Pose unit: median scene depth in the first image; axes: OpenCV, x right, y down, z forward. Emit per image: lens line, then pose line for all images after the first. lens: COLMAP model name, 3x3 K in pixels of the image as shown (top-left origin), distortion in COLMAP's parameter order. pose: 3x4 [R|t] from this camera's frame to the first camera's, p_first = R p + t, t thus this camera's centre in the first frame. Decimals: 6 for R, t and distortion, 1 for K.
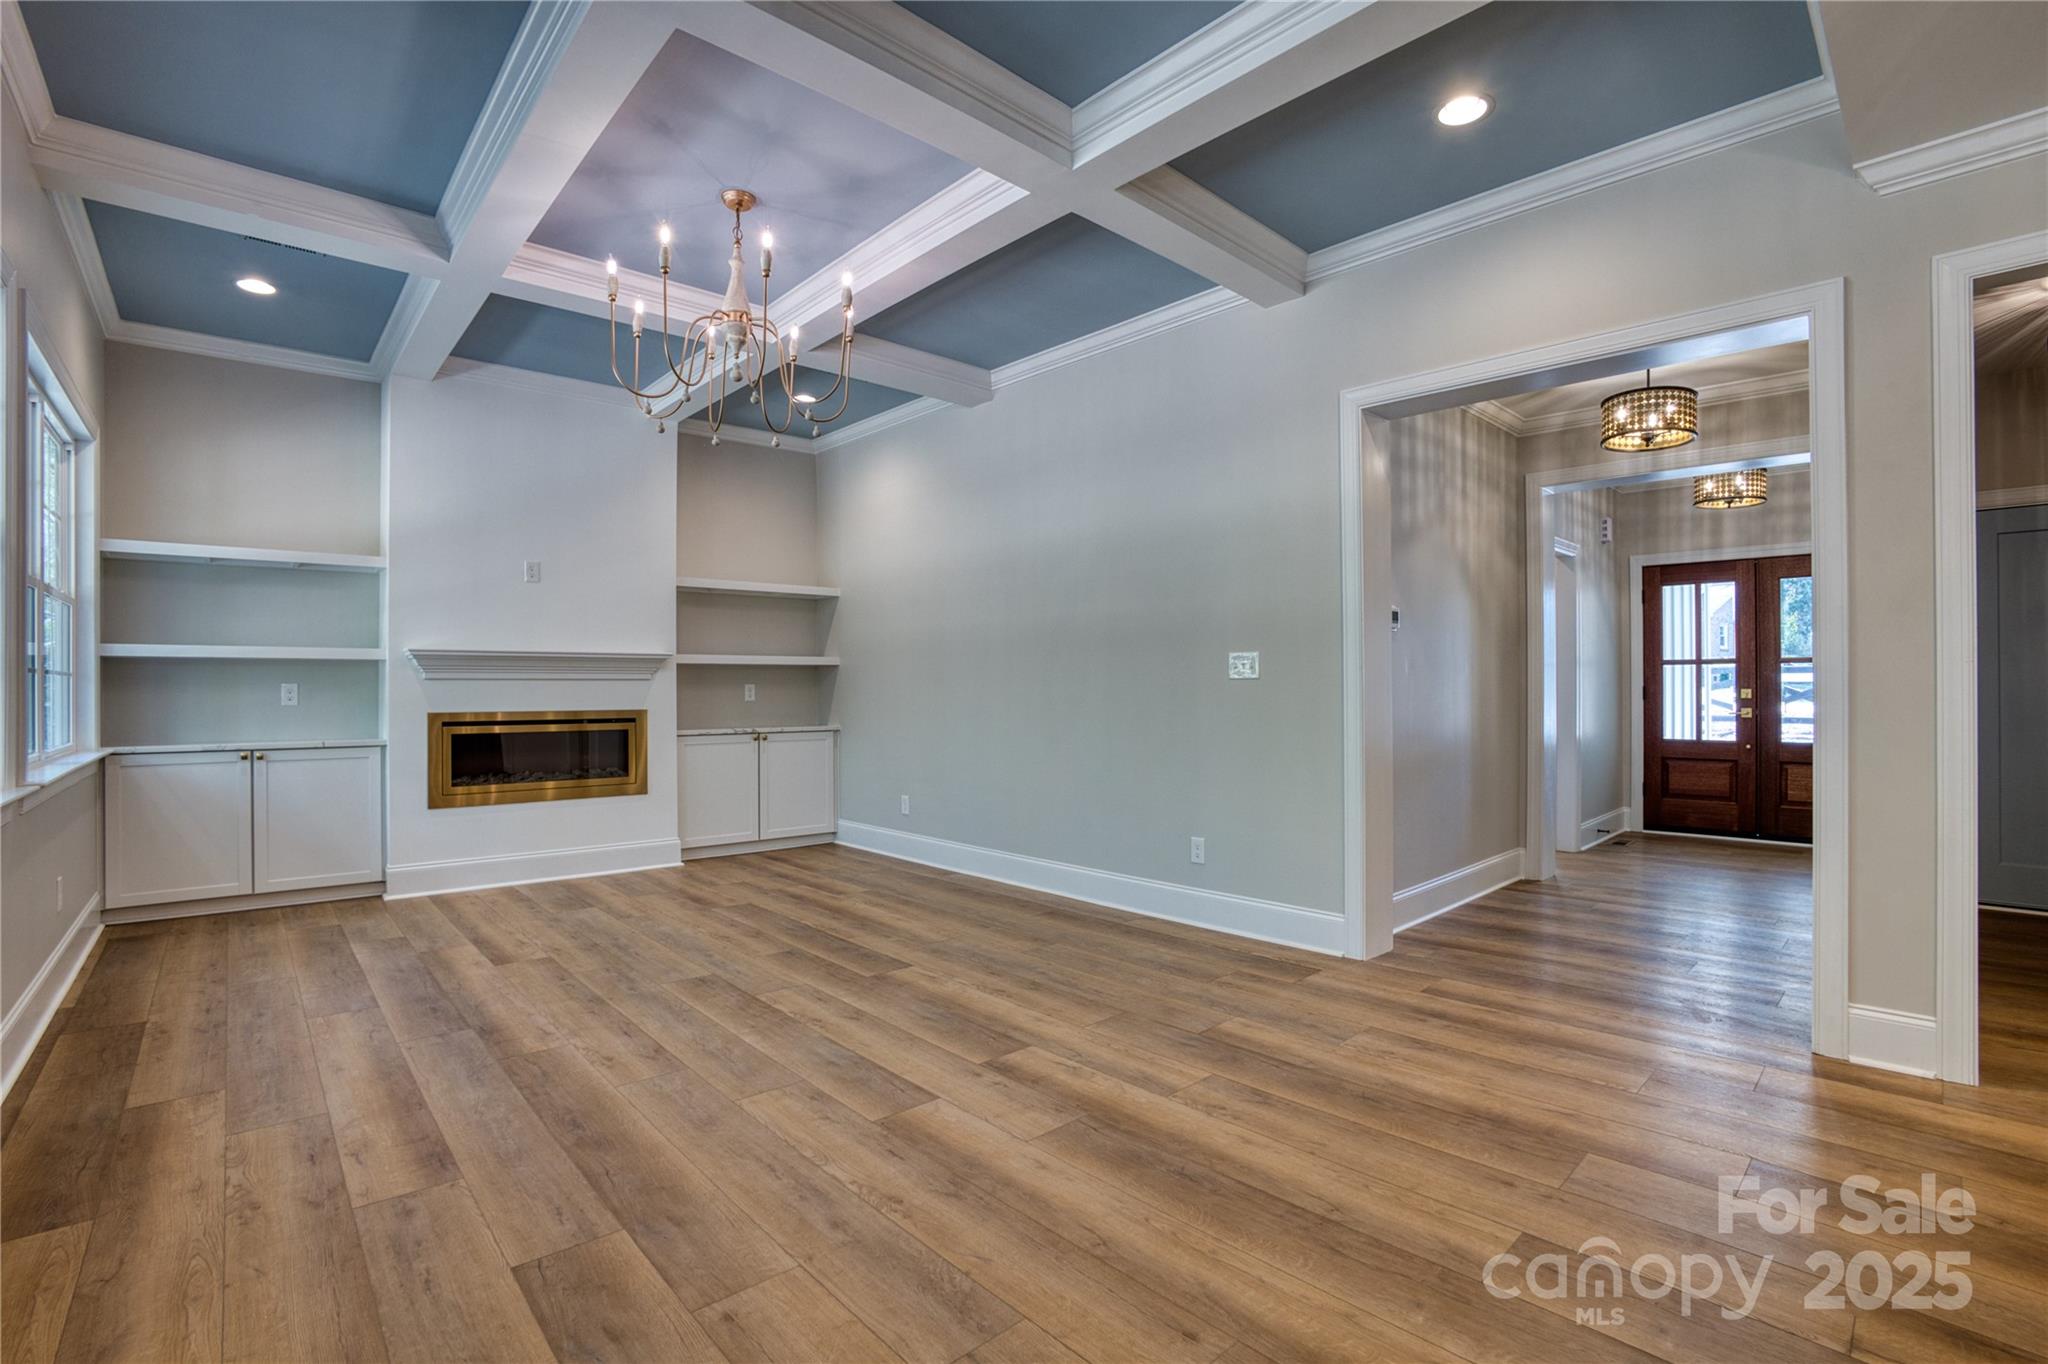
lens RADIAL K [[931.8, 0, 1025.3], [0, 931.8, 687.6], [0, 0, 1]] dist [-0.115044, 0.031428]
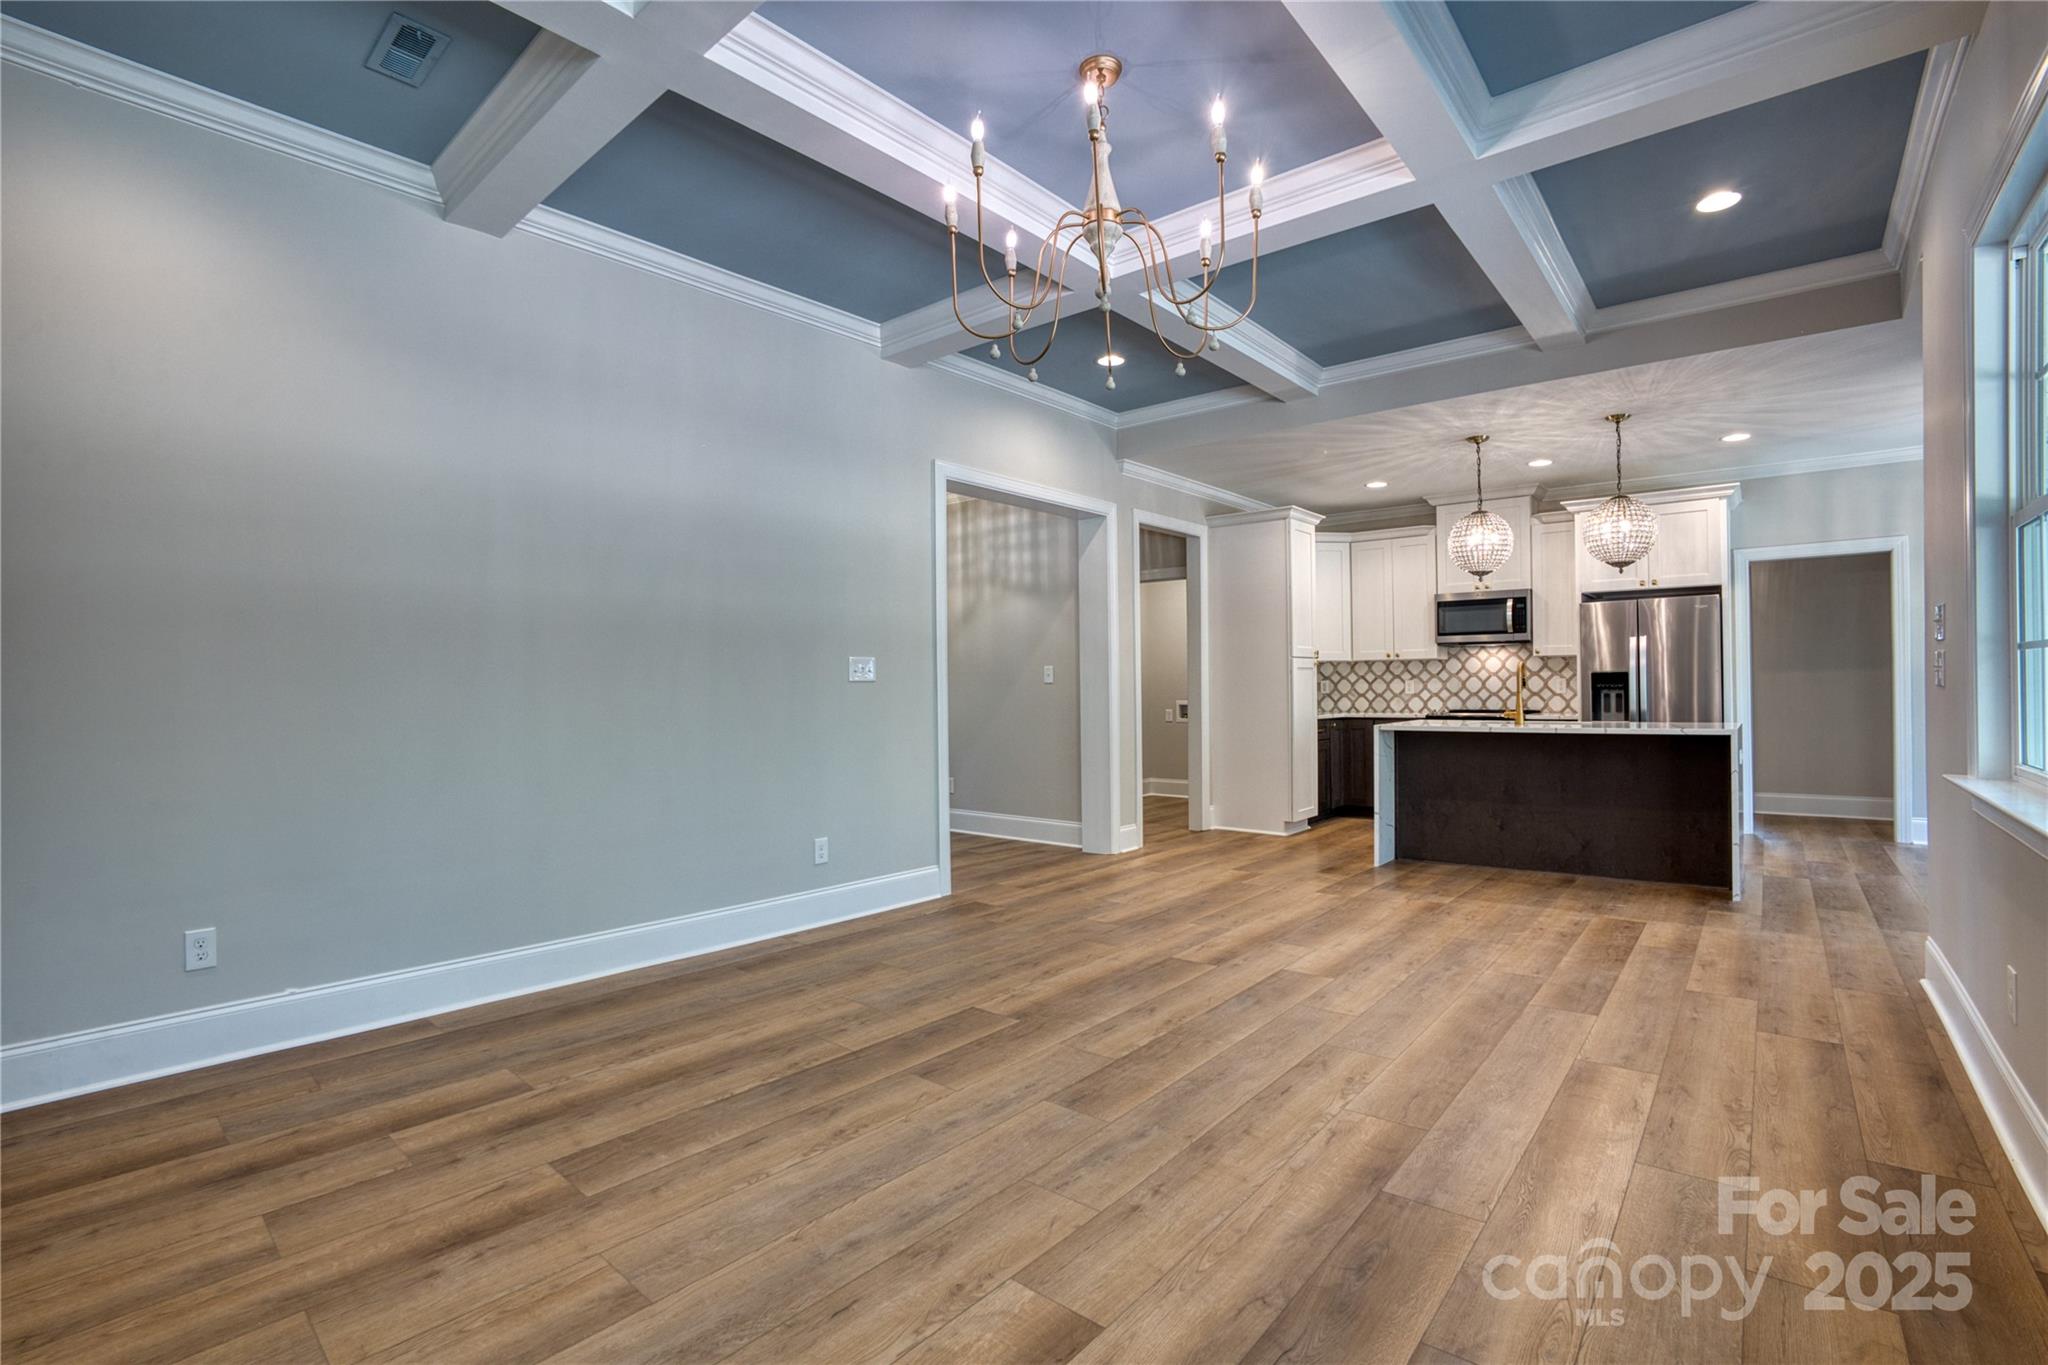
lens RADIAL K [[931.8, 0, 1025.3], [0, 931.8, 688.1], [0, 0, 1]] dist [-0.115044, 0.031428]
pose [[-0.126812, 0.005445, 0.991912, -0.818387], [0.012124, 0.999919, -0.003939, 0.004285], [-0.991853, 0.011526, -0.126868, 0.875444]]
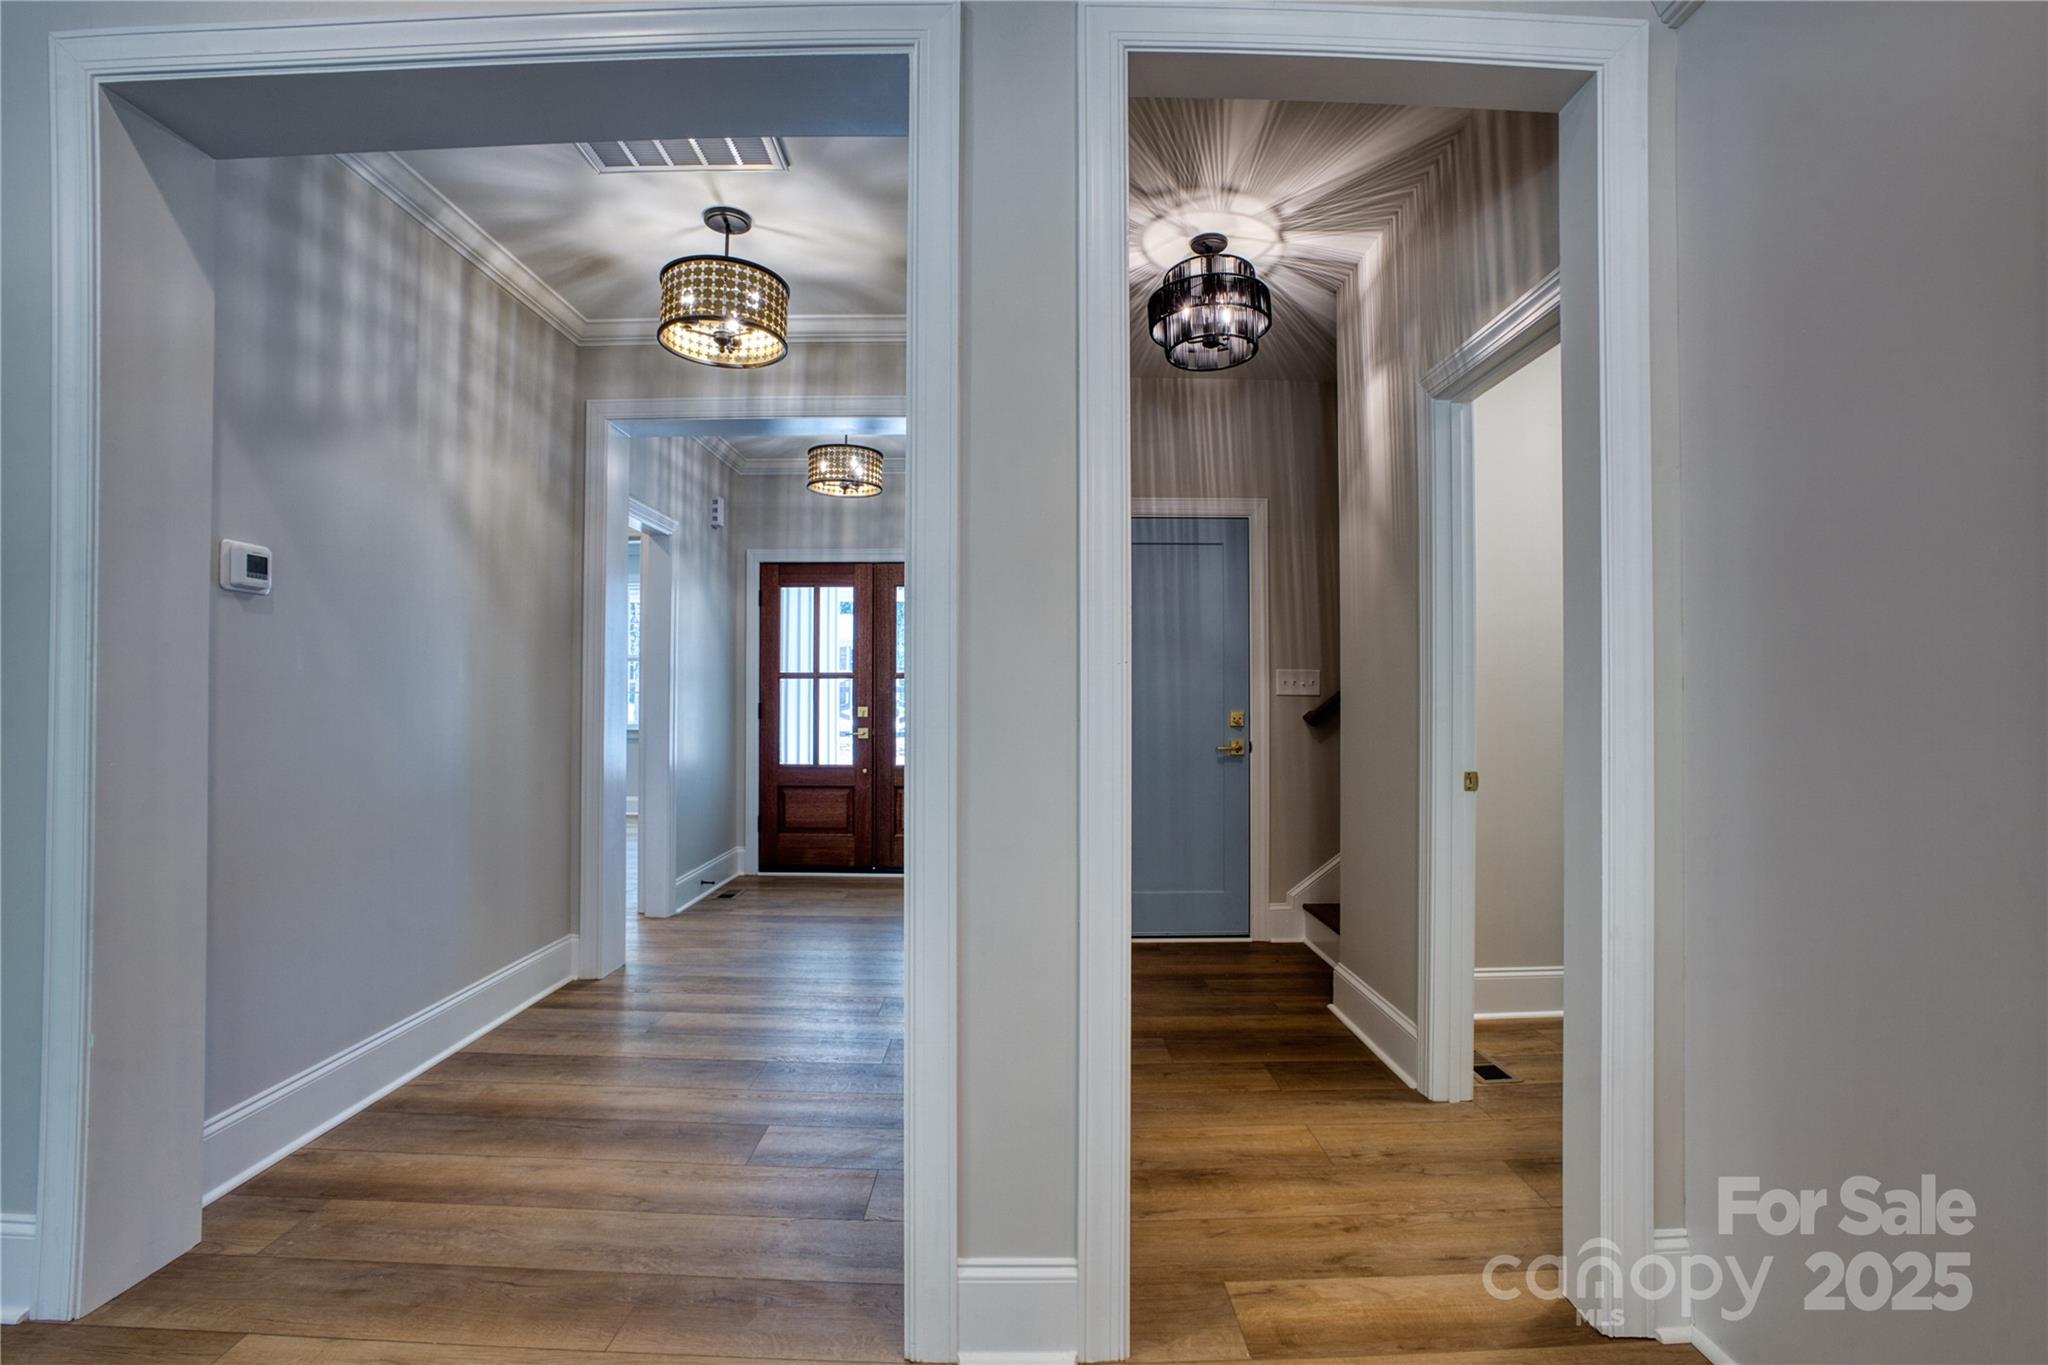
lens RADIAL K [[956.9, 0, 967.2], [0, 956.9, 691.1], [0, 0, 1]] dist [-0.019212, 0.000042]
pose [[0.715341, 0.014787, 0.698619, 0.293237], [-0.005646, 0.999866, -0.015382, -0.000105], [-0.698753, 0.007058, 0.715328, 0.299692]]
